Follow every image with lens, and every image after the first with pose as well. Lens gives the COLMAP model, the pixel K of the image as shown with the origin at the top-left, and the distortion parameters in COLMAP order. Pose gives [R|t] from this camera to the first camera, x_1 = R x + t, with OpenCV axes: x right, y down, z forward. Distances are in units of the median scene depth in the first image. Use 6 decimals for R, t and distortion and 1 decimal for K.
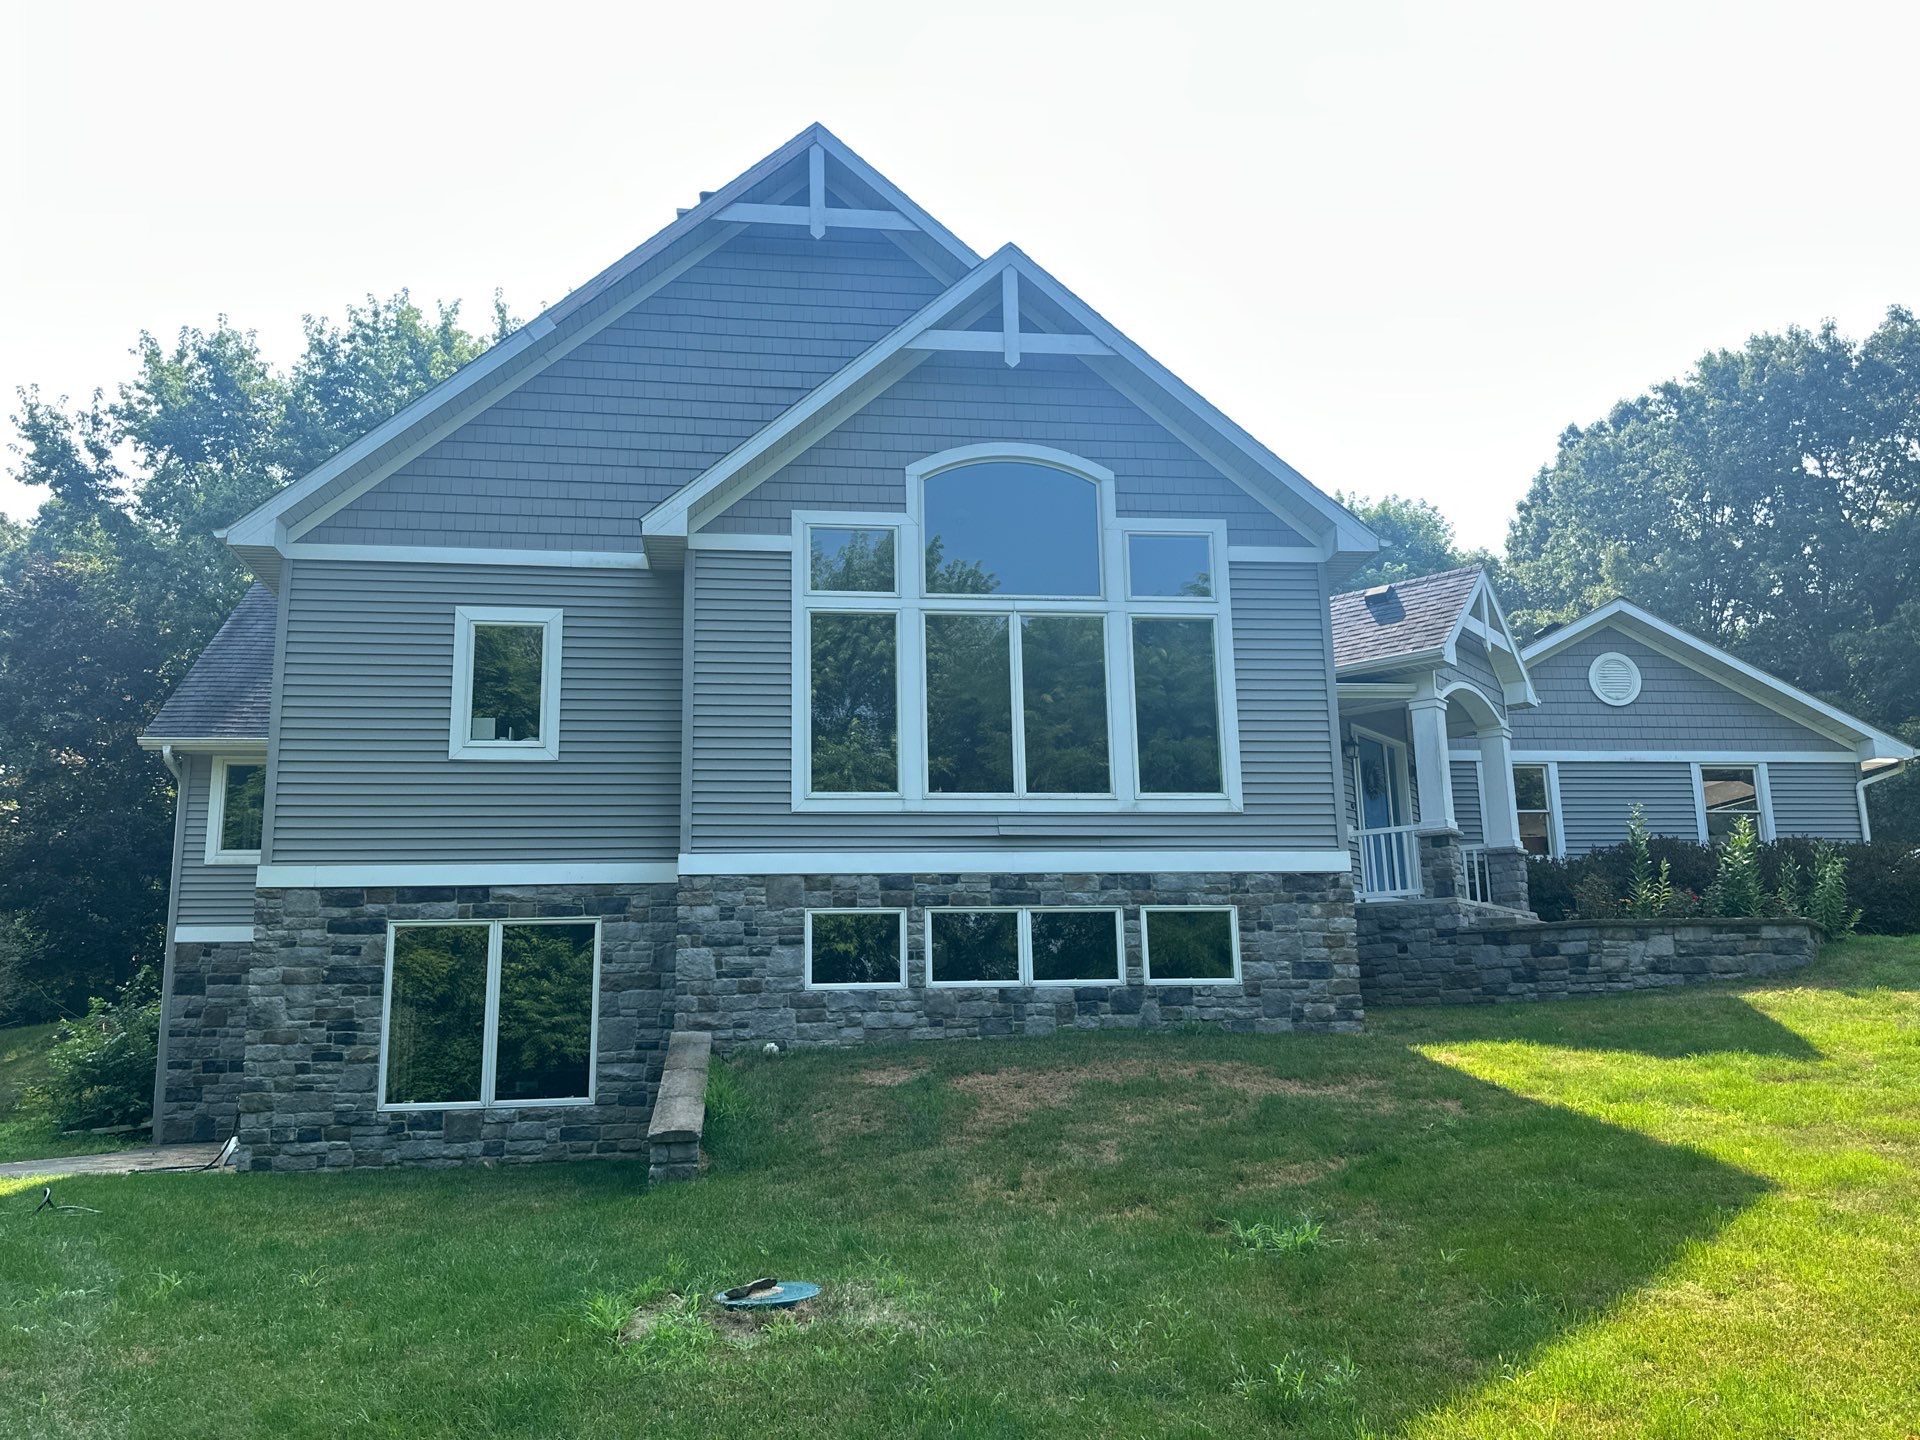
lens RADIAL K [[1568.7, 0, 959.9], [0, 1568.7, 713.6], [0, 0, 1]] dist [-0.001985, -0.006478]
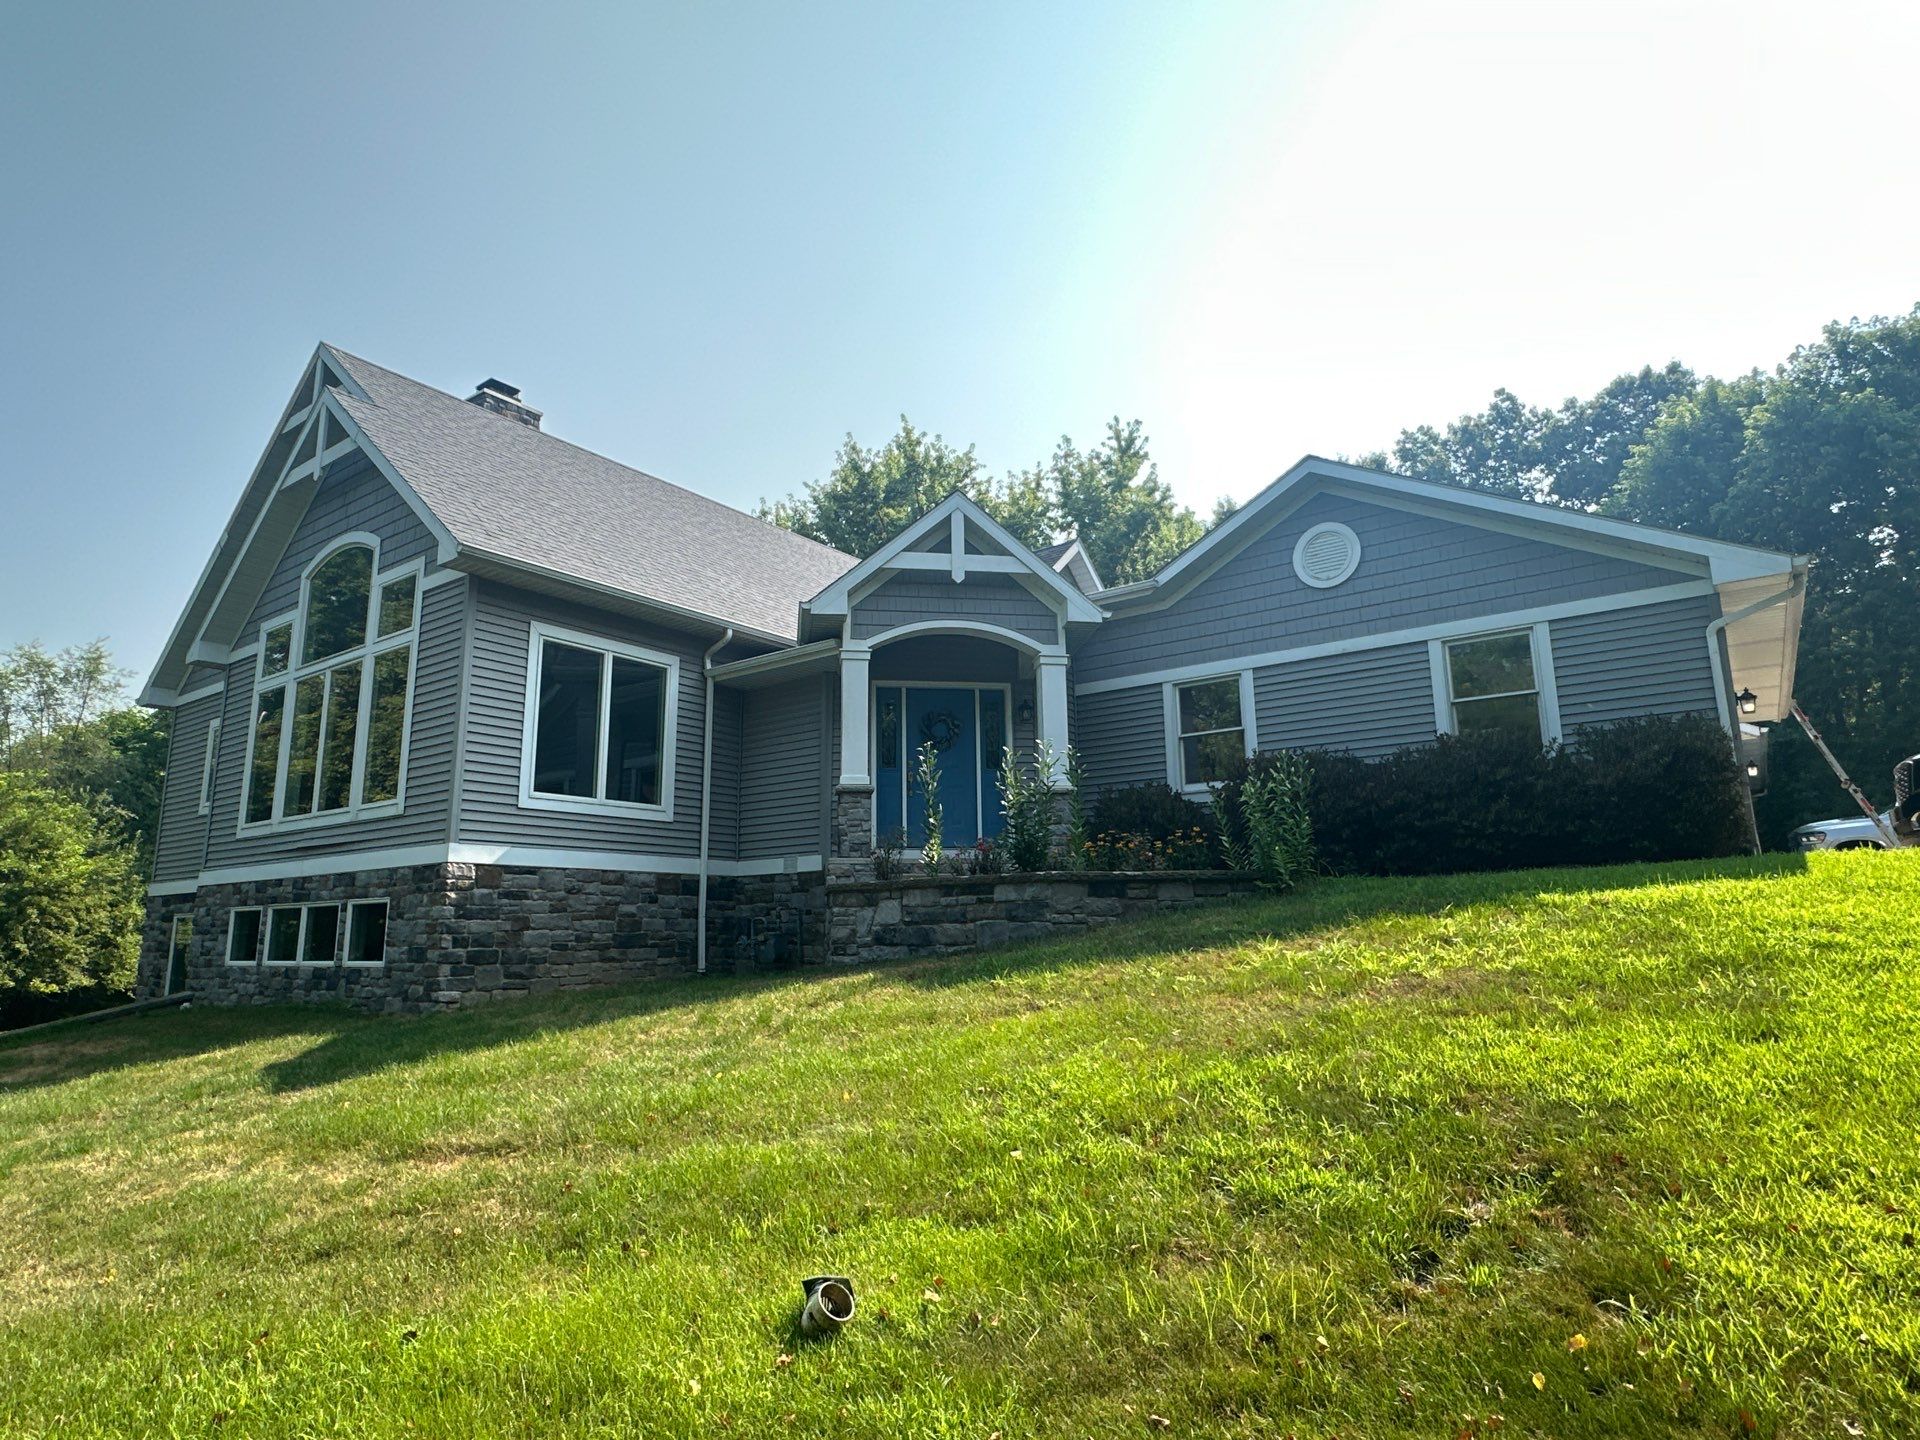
lens RADIAL K [[1092.1, 0, 962.6], [0, 1092.1, 728.1], [0, 0, 1]] dist [0.004692, 0.000097]
pose [[0.735231, -0.120840, -0.666958, 0.881157], [0.149854, 0.988610, -0.013923, 0.063809], [0.661044, -0.089710, 0.744965, 0.595194]]
